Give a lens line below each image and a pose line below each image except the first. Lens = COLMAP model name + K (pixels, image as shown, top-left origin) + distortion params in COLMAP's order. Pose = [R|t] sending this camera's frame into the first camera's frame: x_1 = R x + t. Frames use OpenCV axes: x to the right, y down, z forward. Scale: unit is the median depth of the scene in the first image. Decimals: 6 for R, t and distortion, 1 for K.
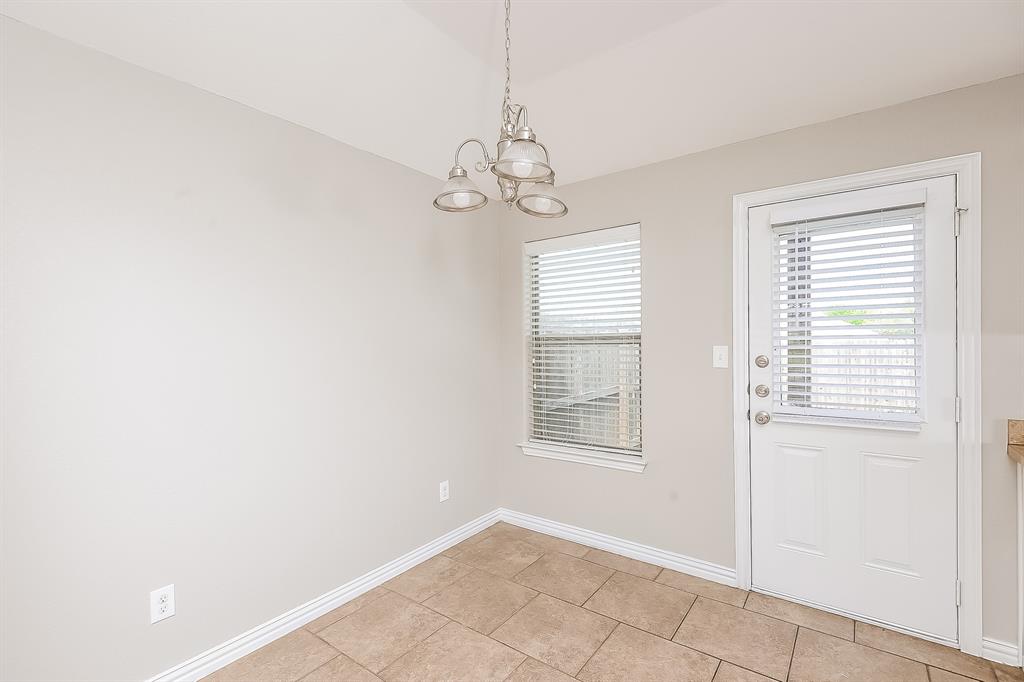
lens RADIAL K [[463.2, 0, 512.0], [0, 463.2, 341.0], [0, 0, 1]] dist [0.001086, 0.000026]
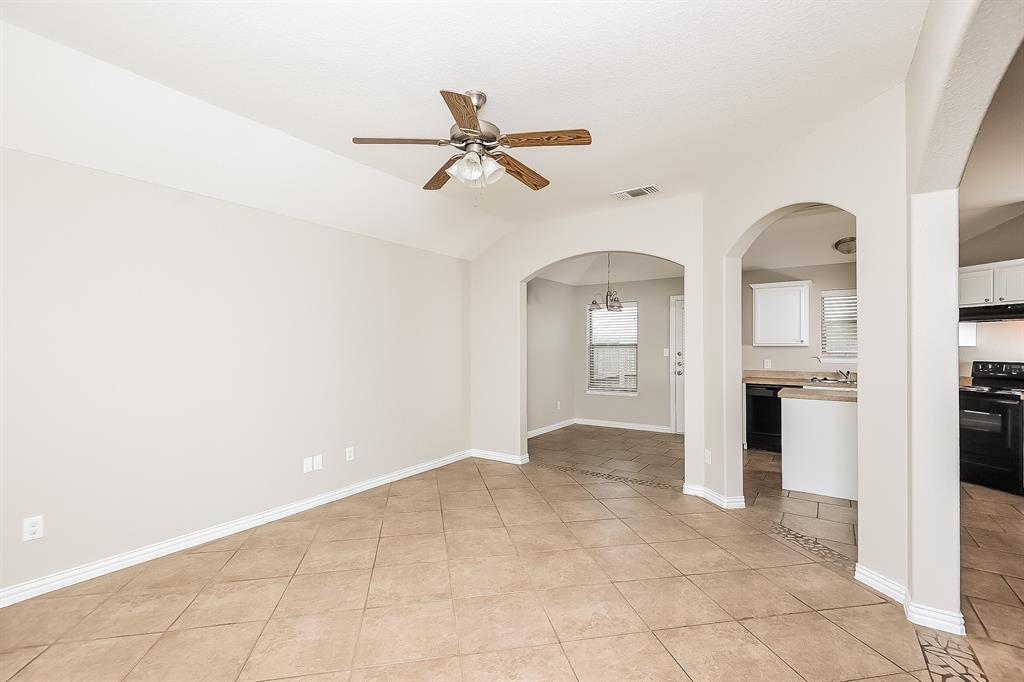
lens RADIAL K [[452.6, 0, 510.7], [0, 452.6, 344.3], [0, 0, 1]] dist [-0.002811, -0.000427]
pose [[0.999183, 0.006443, 0.039908, -0.602739], [-0.006494, 0.999978, 0.001145, -0.010356], [-0.039899, -0.001403, 0.999203, -1.712962]]
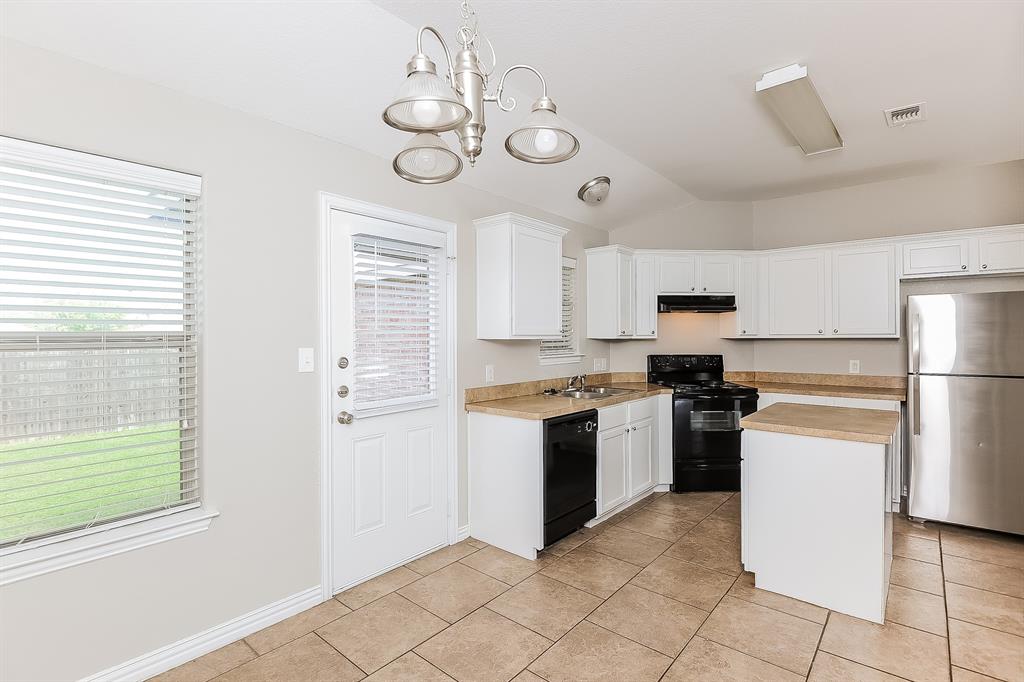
lens RADIAL K [[482.4, 0, 512.0], [0, 482.4, 341.0], [0, 0, 1]] dist [-0.012059, -0.001515]
pose [[0.063160, -0.001779, 0.998002, -0.469251], [-0.001987, 0.999996, 0.001908, -0.005570], [-0.998001, -0.002104, 0.063157, 0.548644]]
